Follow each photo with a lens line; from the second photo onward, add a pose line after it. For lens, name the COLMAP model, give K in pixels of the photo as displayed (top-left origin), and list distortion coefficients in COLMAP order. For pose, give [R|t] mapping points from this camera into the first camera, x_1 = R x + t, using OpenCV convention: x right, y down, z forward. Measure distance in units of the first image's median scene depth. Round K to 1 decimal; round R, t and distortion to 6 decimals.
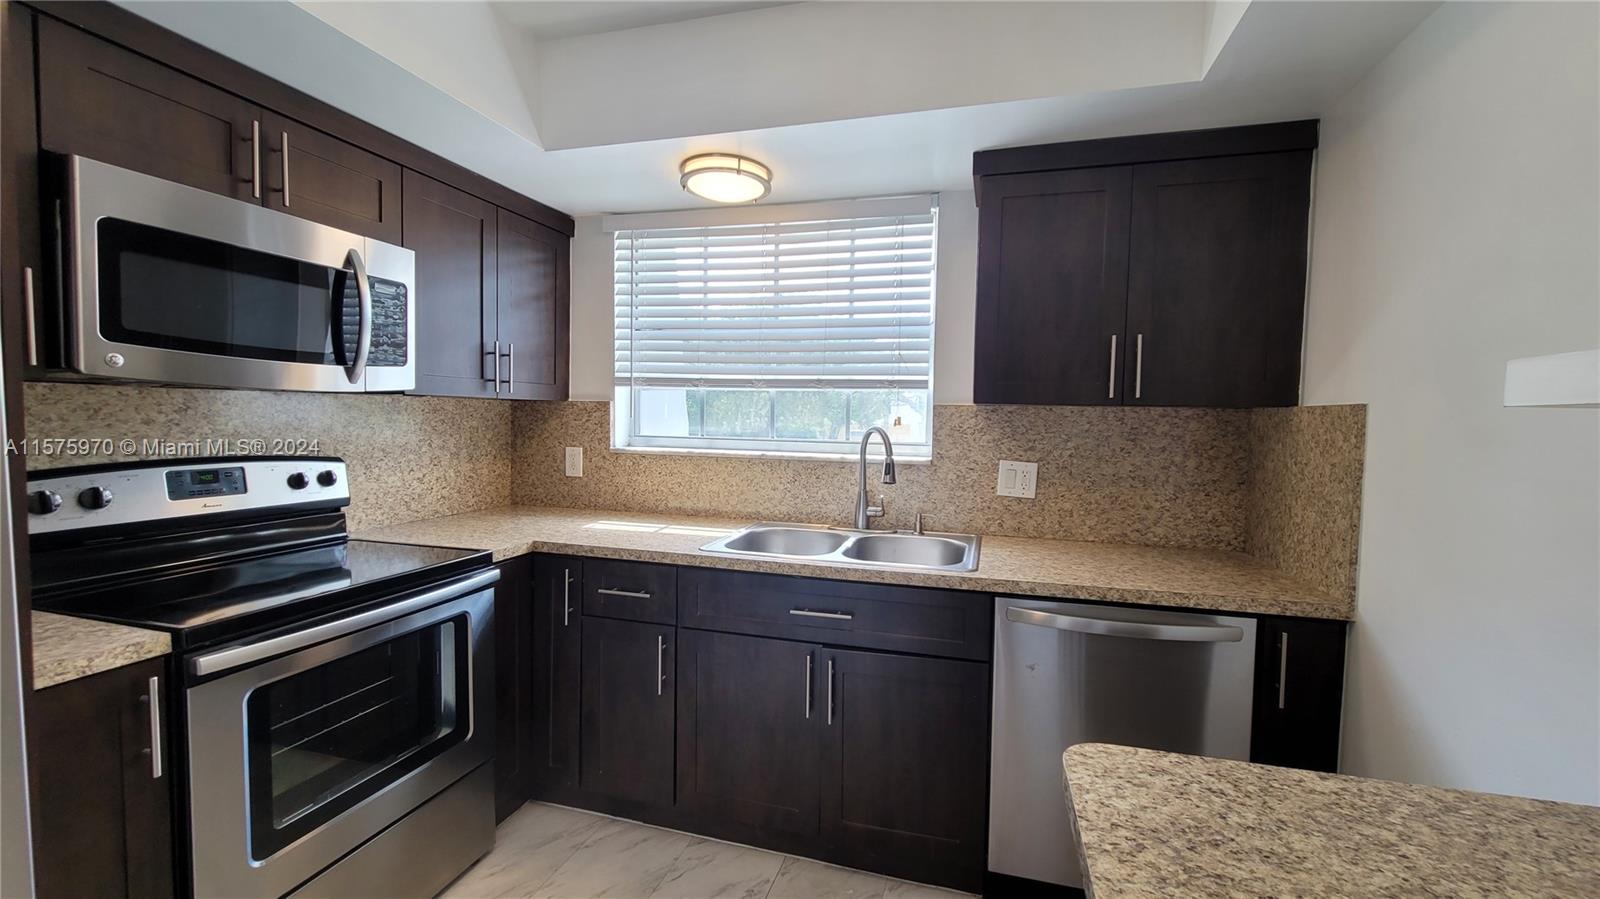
lens RADIAL K [[650.8, 0, 813.3], [0, 650.8, 448.1], [0, 0, 1]] dist [0.000213, 0.000504]
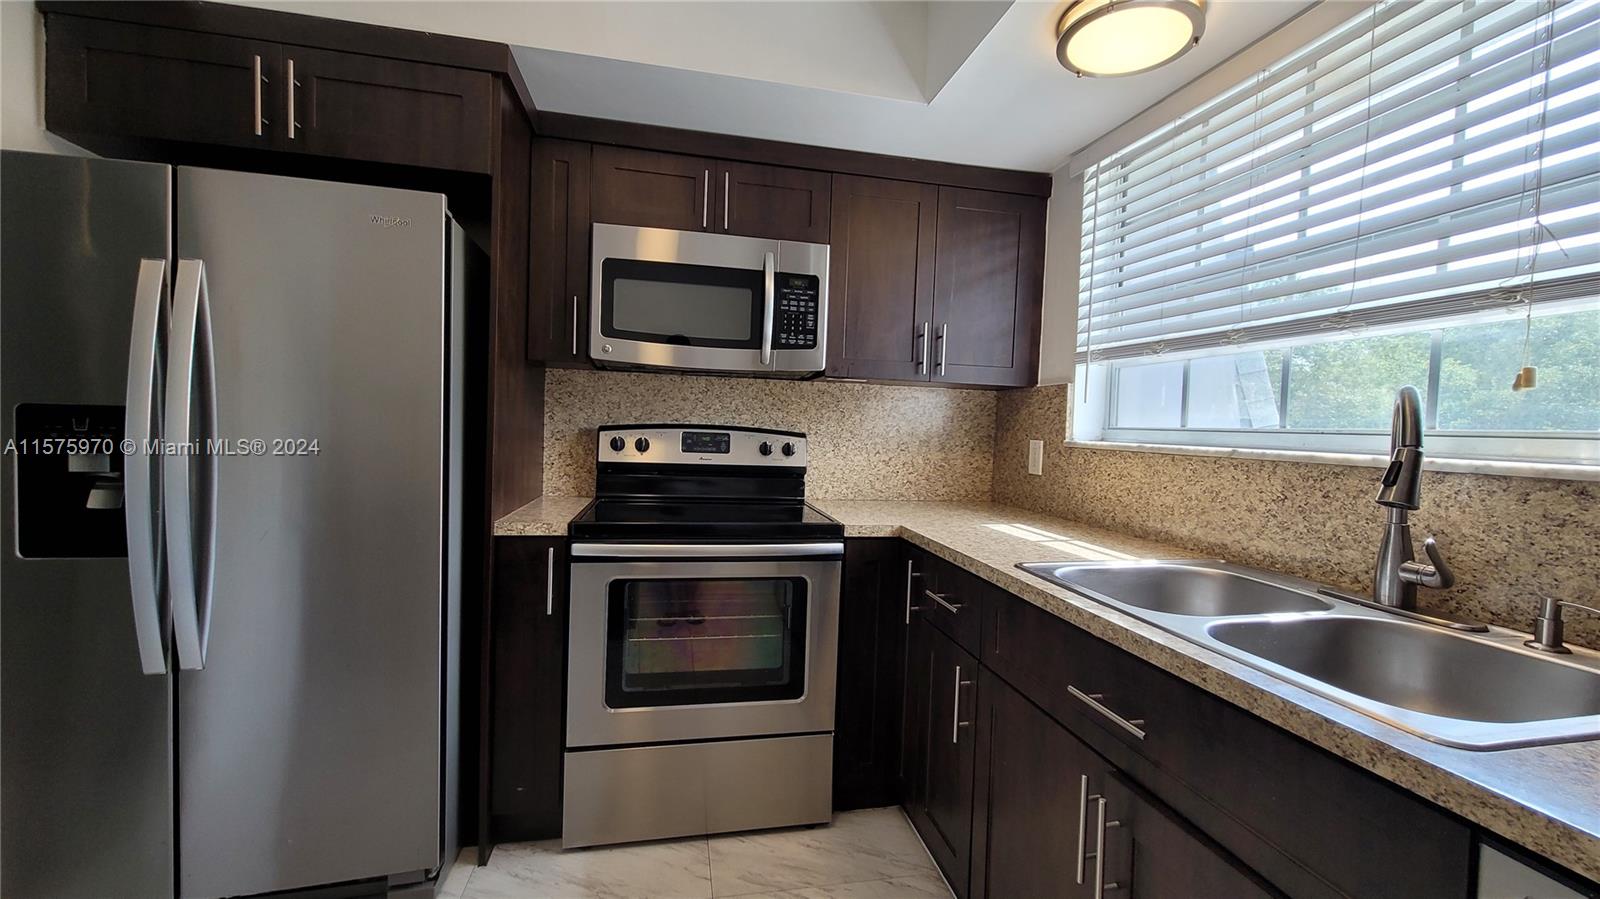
lens RADIAL K [[650.8, 0, 803.1], [0, 650.8, 447.6], [0, 0, 1]] dist [0.000213, 0.000504]
pose [[0.469998, 0.028494, -0.882207, 0.294106], [-0.070496, 0.997498, -0.005339, 0.041383], [0.879848, 0.064701, 0.470831, 0.388656]]
